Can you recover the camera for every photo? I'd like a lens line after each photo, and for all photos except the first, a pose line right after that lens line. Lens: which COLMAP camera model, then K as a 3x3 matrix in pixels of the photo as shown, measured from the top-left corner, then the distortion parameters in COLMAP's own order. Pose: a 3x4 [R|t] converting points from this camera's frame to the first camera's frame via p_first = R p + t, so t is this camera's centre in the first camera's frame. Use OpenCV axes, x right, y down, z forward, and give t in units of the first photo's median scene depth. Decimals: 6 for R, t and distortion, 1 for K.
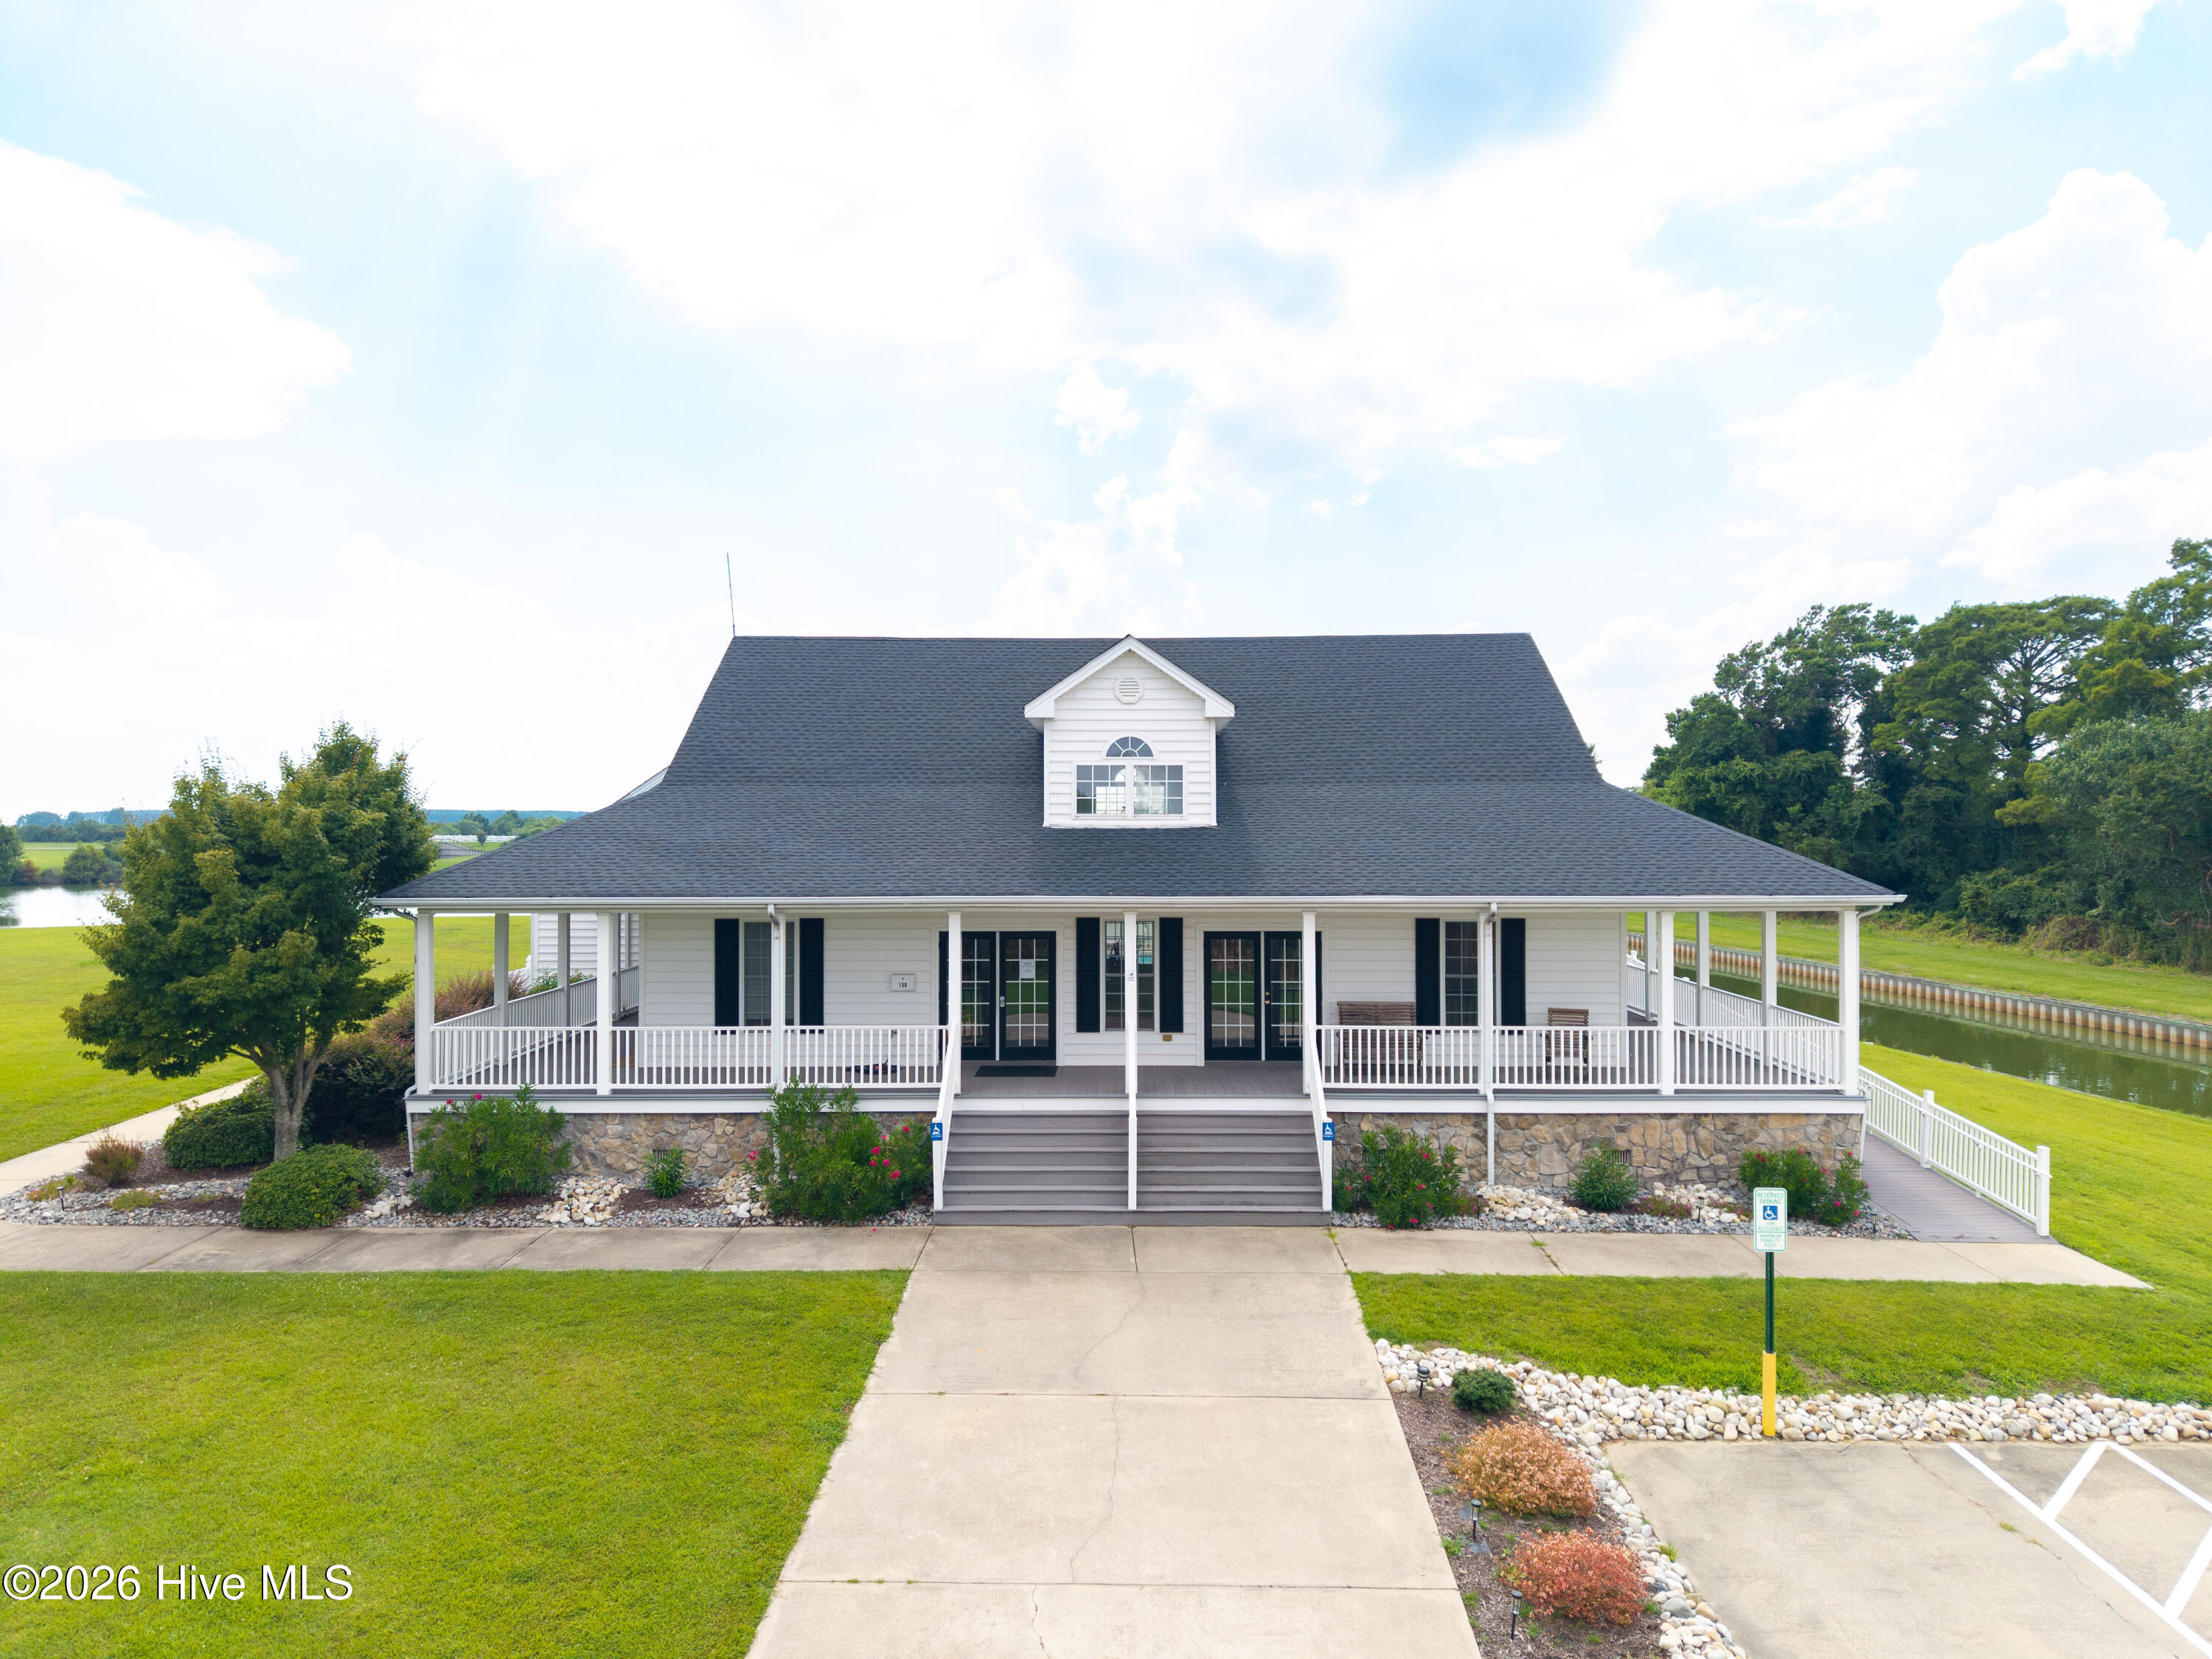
lens RADIAL K [[1485.3, 0, 1106.0], [0, 1485.3, 829.5], [0, 0, 1]] dist [0.014789, 0.001428]
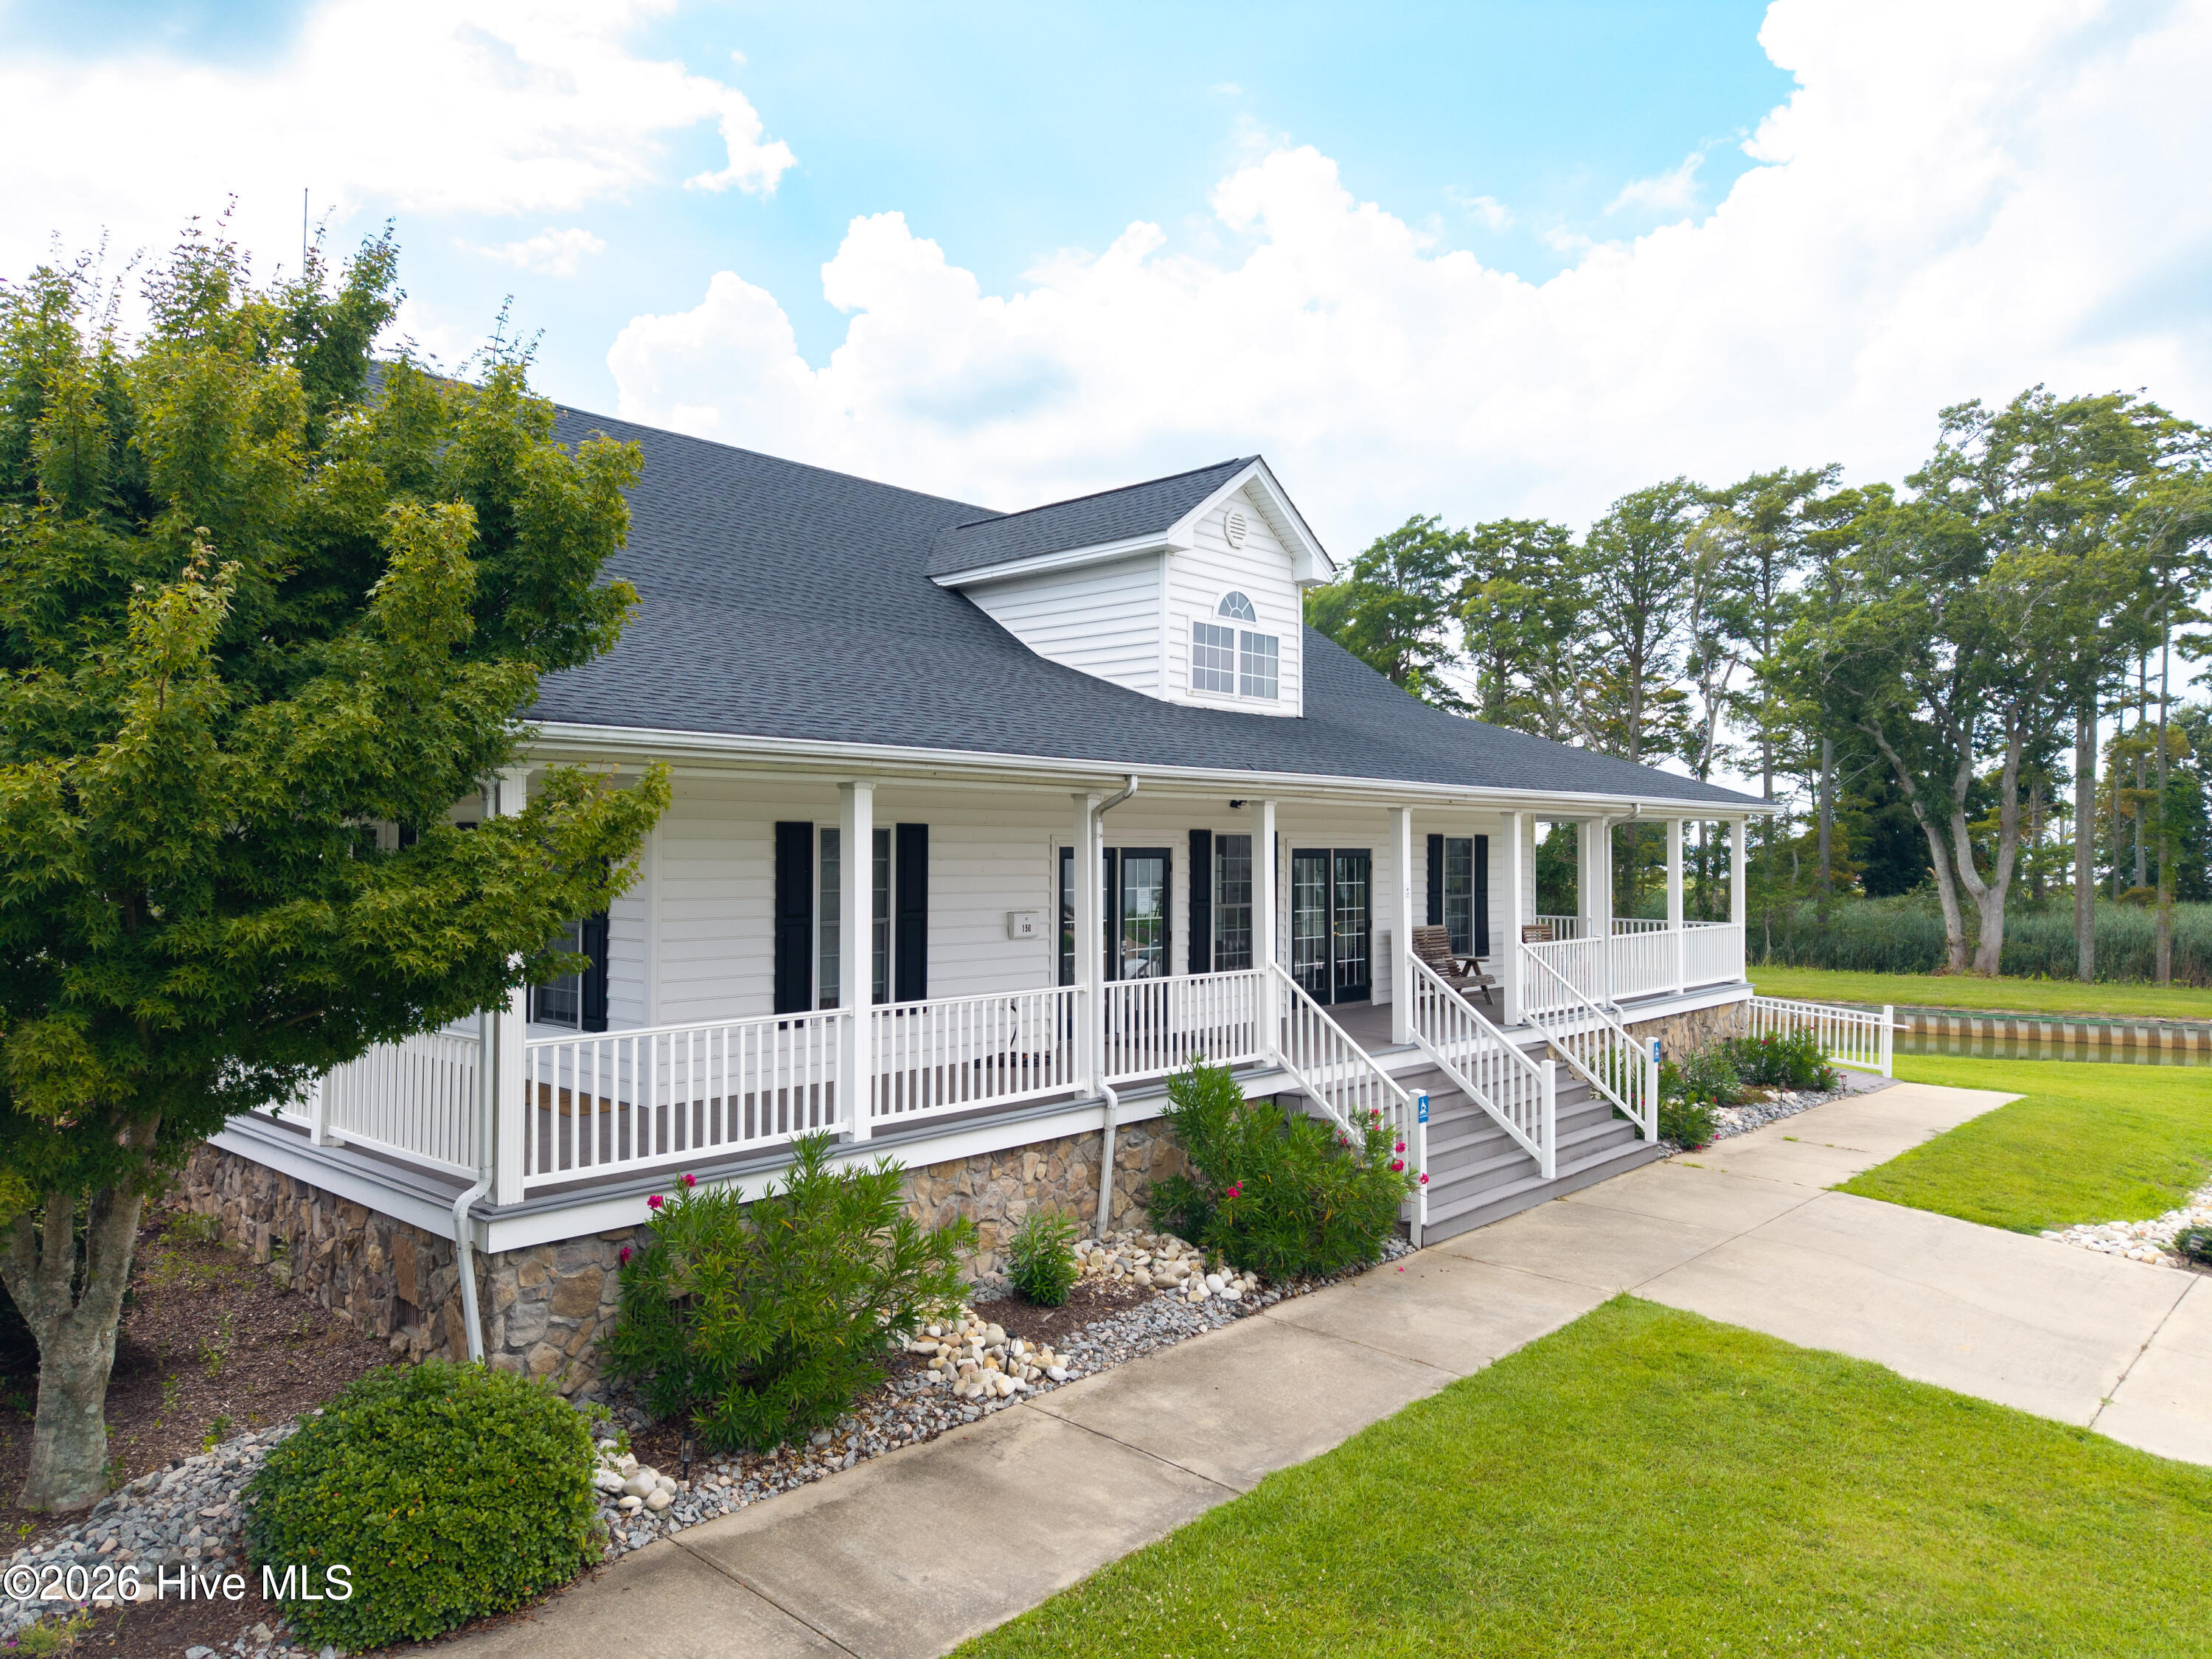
lens RADIAL K [[1485.3, 0, 1106.0], [0, 1485.3, 829.5], [0, 0, 1]] dist [0.014789, 0.001428]
pose [[0.665783, 0.013400, 0.746025, -0.598142], [-0.002438, 0.999872, -0.015784, 0.072000], [-0.746141, 0.008689, 0.665731, 0.542005]]
